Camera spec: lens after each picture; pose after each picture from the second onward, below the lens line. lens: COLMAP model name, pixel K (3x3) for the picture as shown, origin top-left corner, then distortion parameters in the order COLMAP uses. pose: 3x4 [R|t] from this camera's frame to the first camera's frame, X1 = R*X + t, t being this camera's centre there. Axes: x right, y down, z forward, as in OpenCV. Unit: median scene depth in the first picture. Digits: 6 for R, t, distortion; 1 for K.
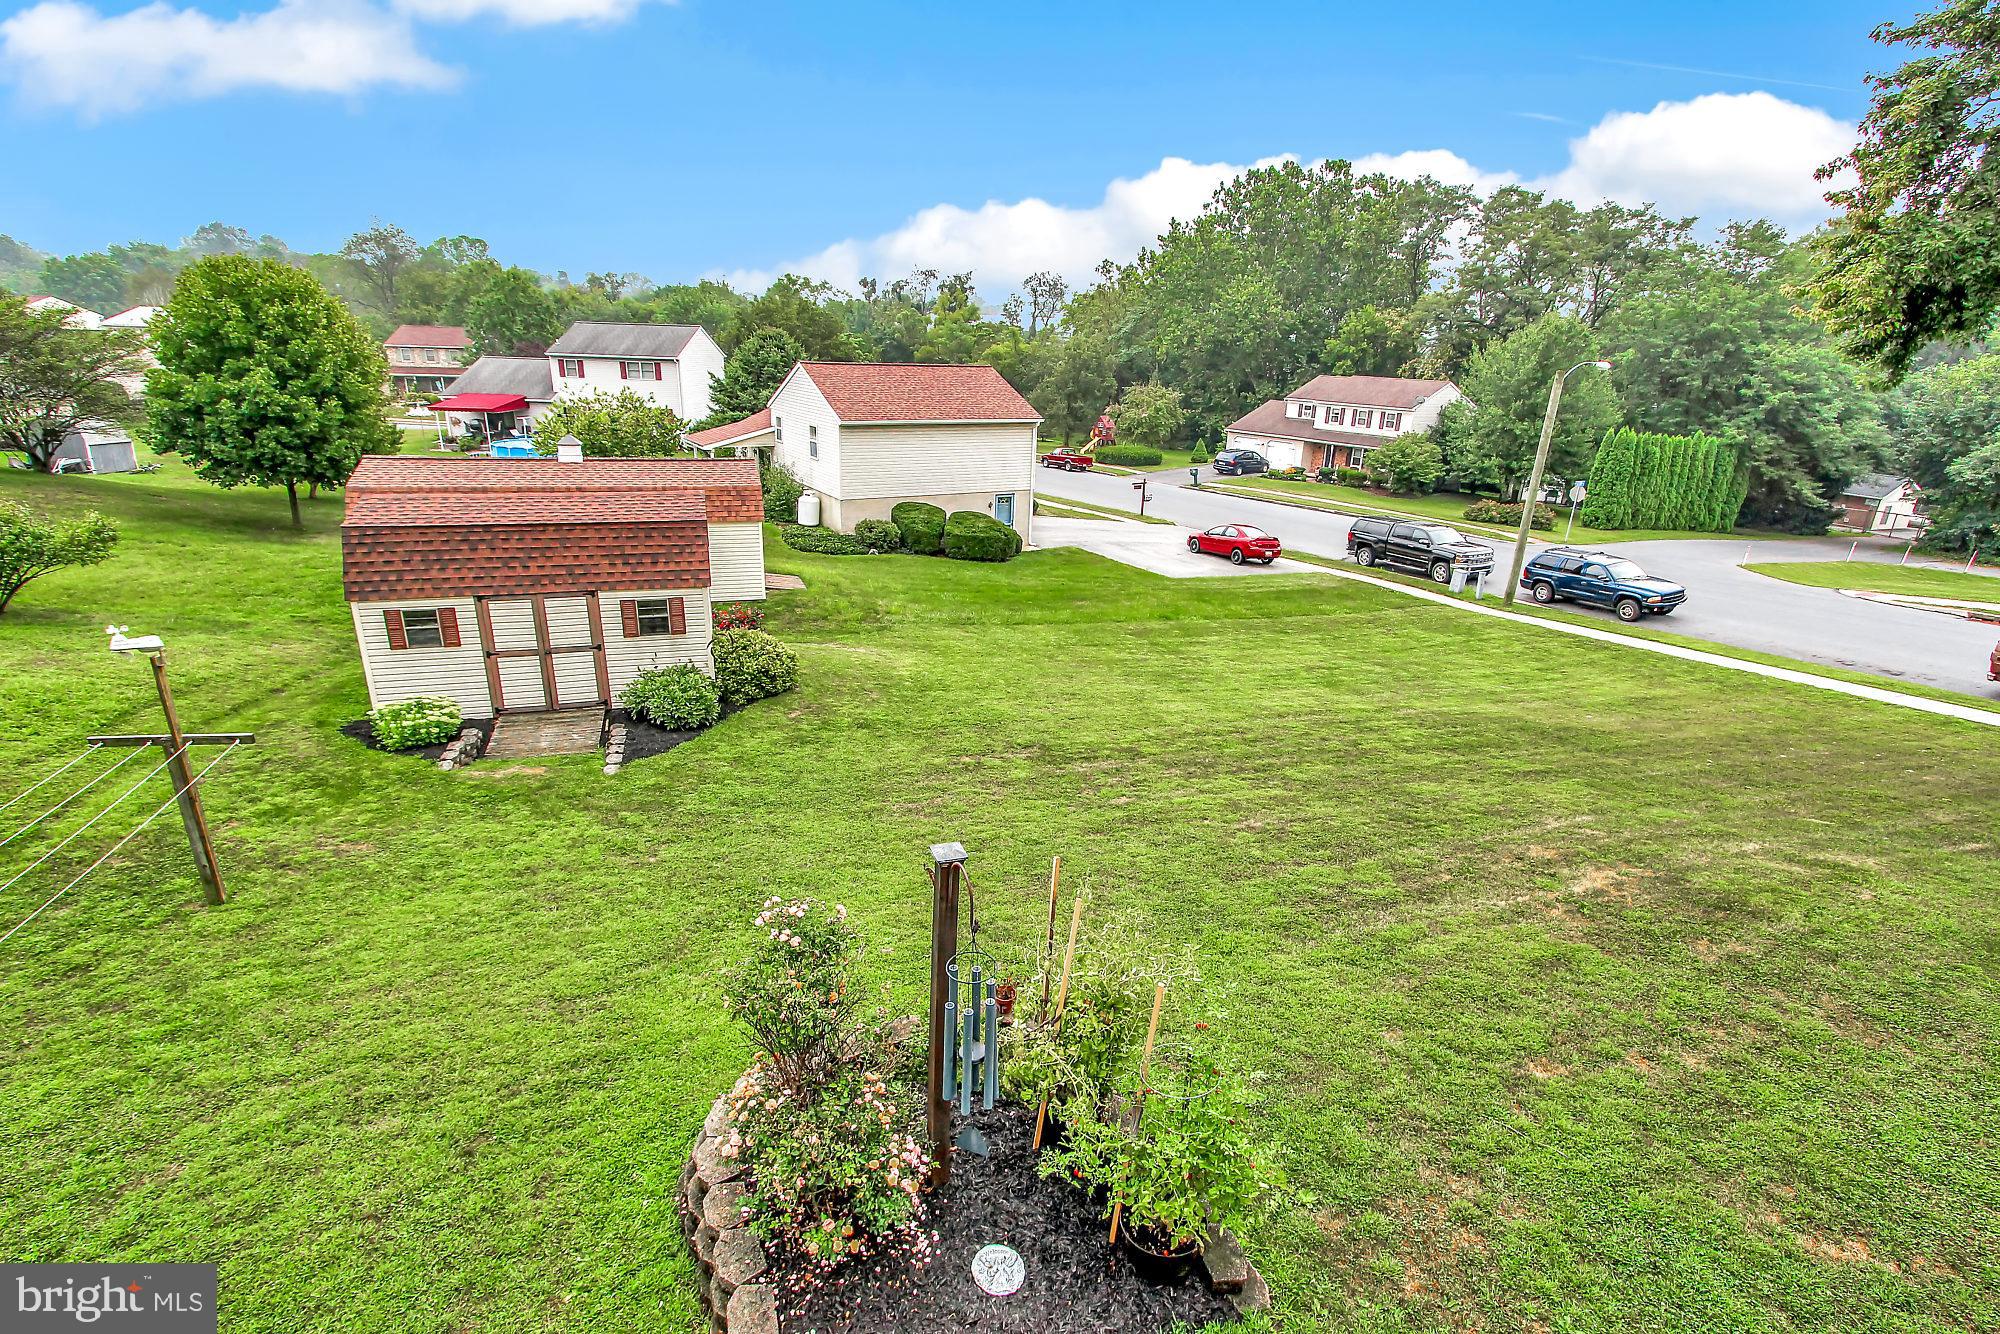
lens RADIAL K [[893.4, 0, 1007.4], [0, 893.4, 667.5], [0, 0, 1]] dist [-0.010342, -0.000287]
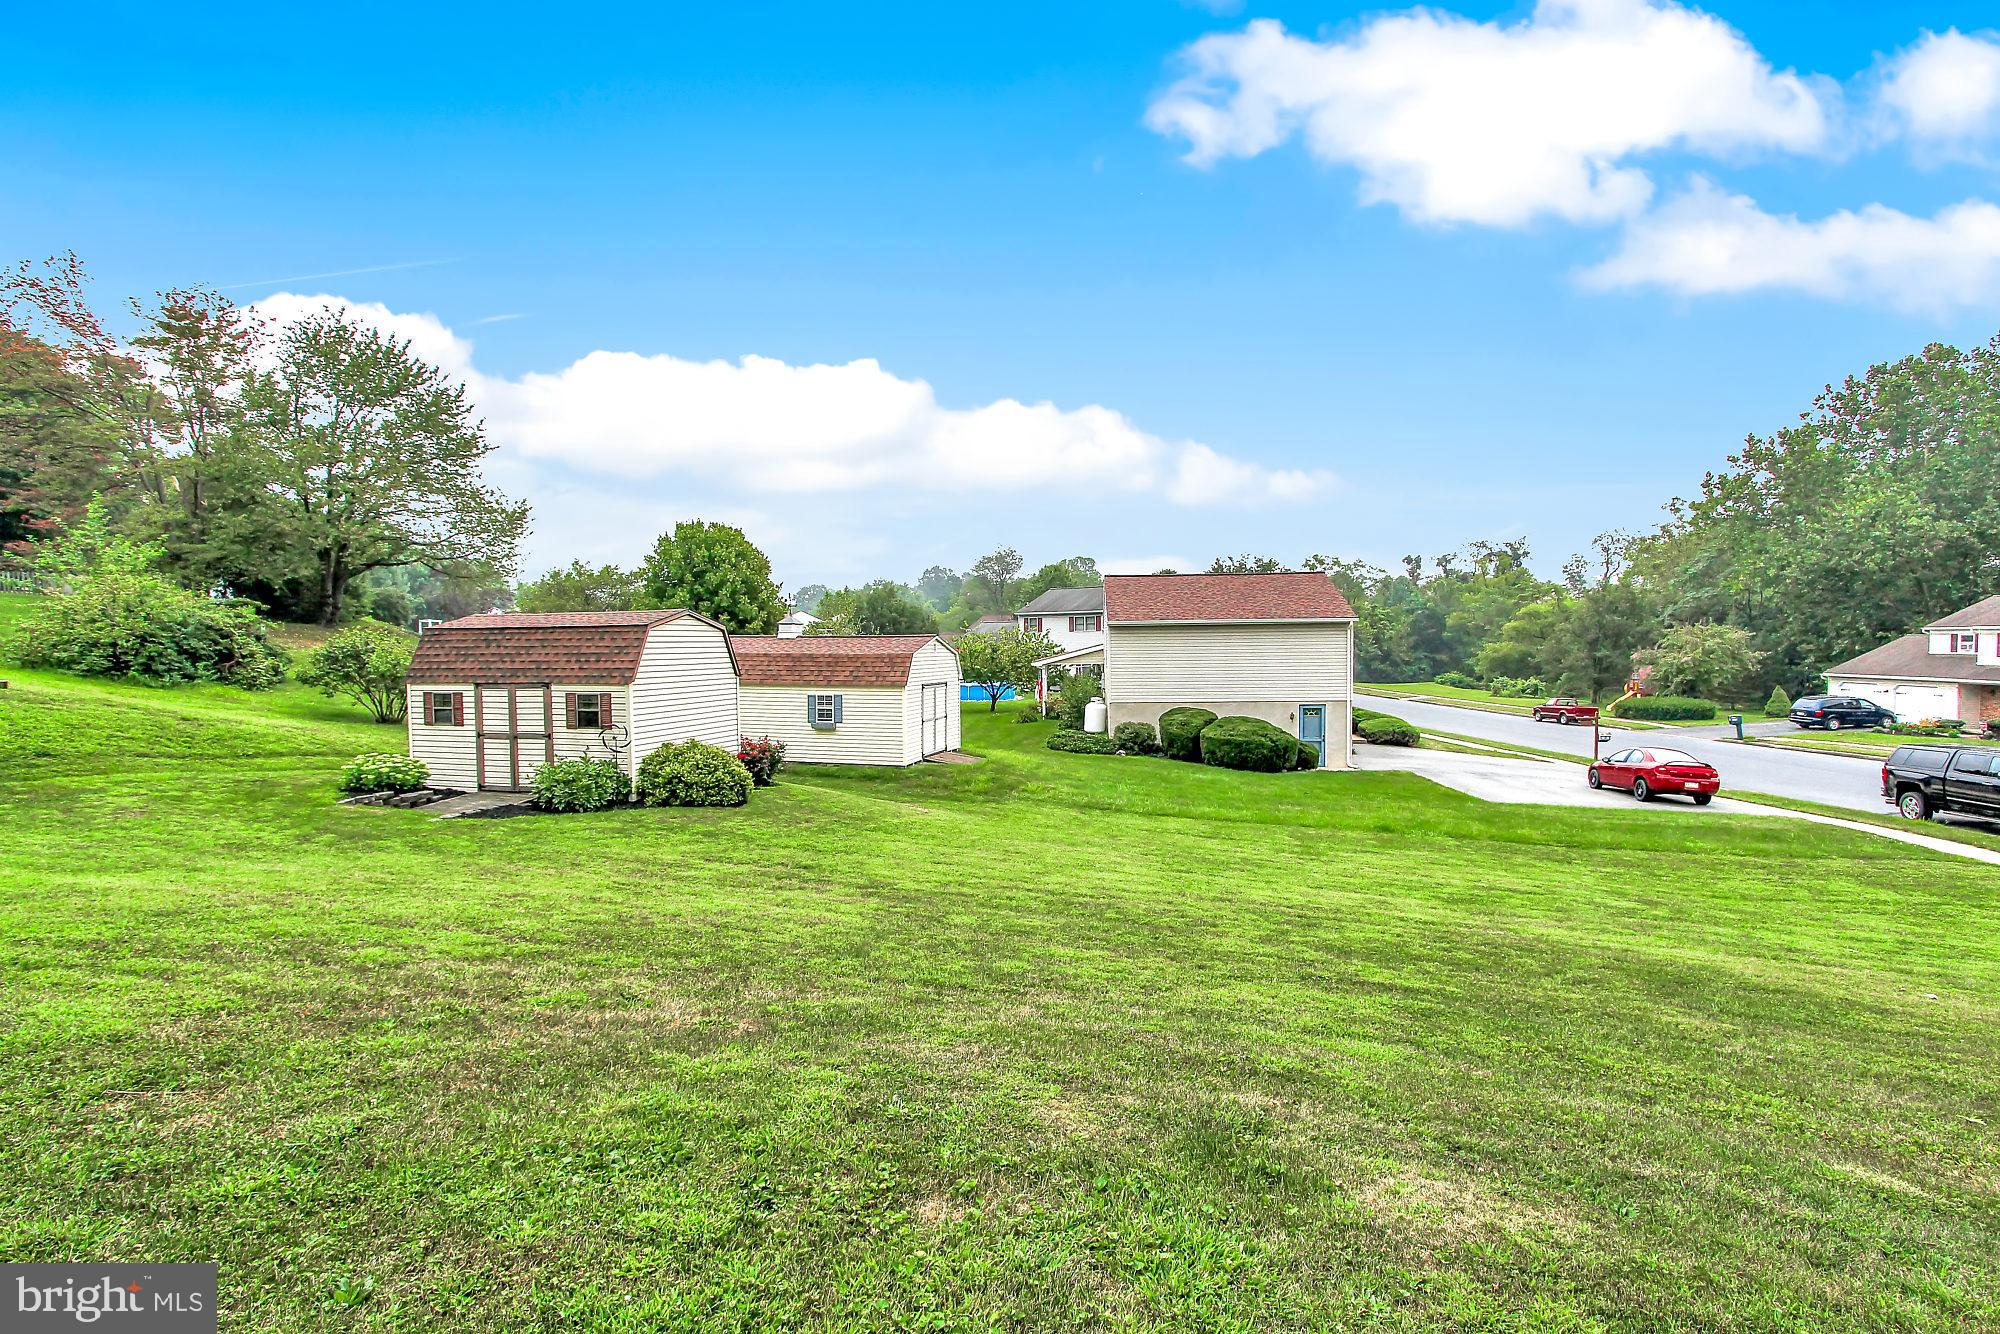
lens RADIAL K [[893.4, 0, 994.7], [0, 893.4, 680.0], [0, 0, 1]] dist [-0.010342, -0.000287]
pose [[0.828929, -0.013020, -0.559203, 0.222517], [-0.147540, 0.959235, -0.241039, 0.034493], [0.539546, 0.282309, 0.793216, 0.148426]]
